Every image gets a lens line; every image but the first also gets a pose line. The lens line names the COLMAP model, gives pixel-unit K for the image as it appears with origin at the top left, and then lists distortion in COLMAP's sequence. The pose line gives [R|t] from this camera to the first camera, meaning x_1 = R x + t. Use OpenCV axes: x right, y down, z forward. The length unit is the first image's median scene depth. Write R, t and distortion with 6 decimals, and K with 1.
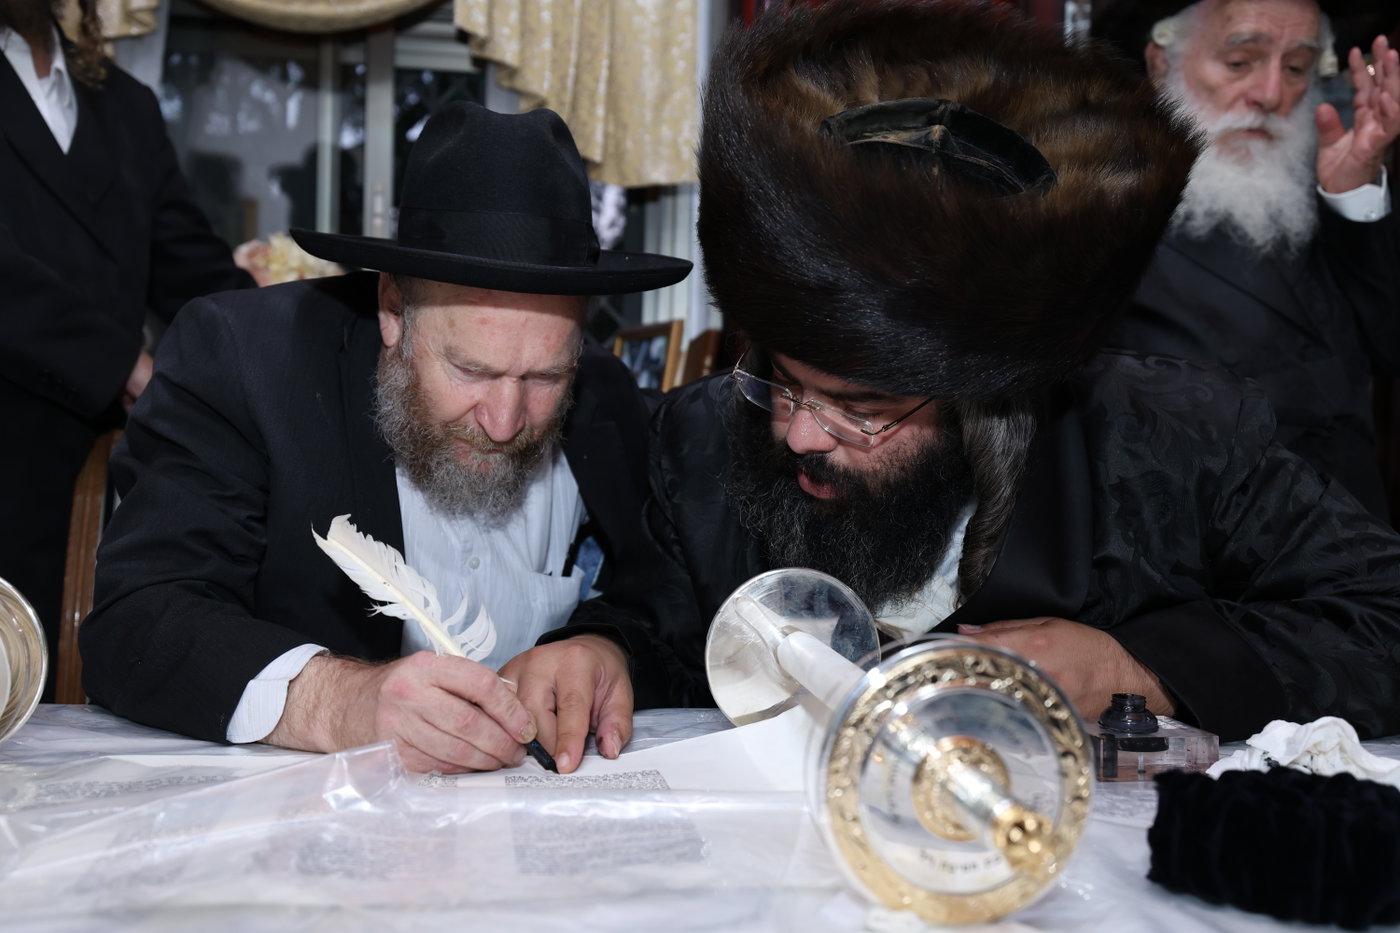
lens RADIAL K [[1291.5, 0, 697.3], [0, 1291.5, 467.8], [0, 0, 1]] dist [0.068439, -0.003133]
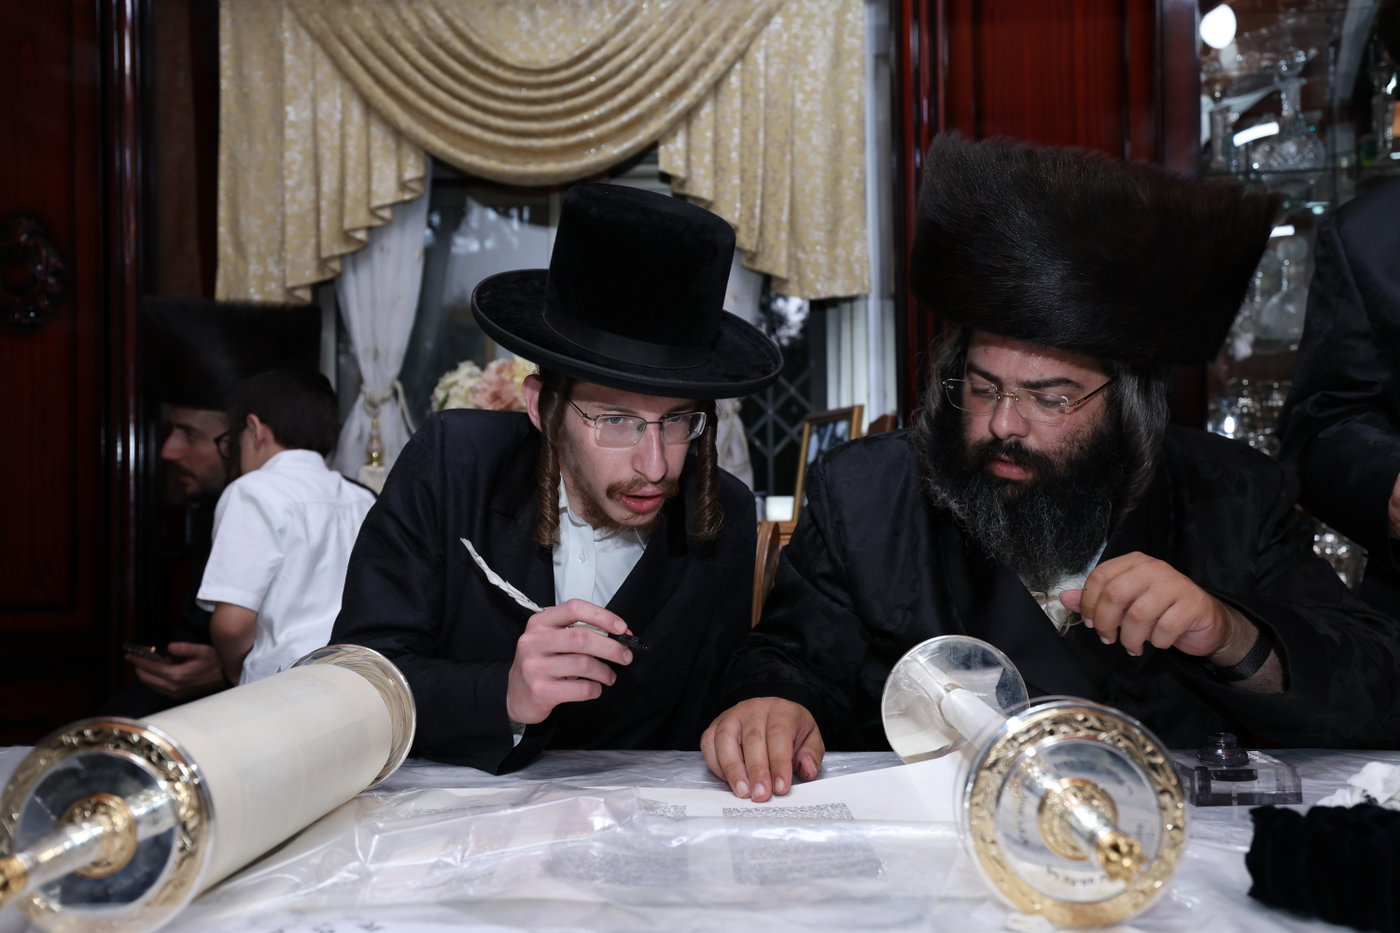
lens RADIAL K [[1188.8, 0, 699.3], [0, 1188.8, 468.2], [0, 0, 1]] dist [0.024814, 0.067132]
pose [[0.986818, -0.042927, -0.156037, 0.033609], [0.035476, 0.998107, -0.050233, -0.049037], [0.157898, 0.044035, 0.986473, -0.224181]]
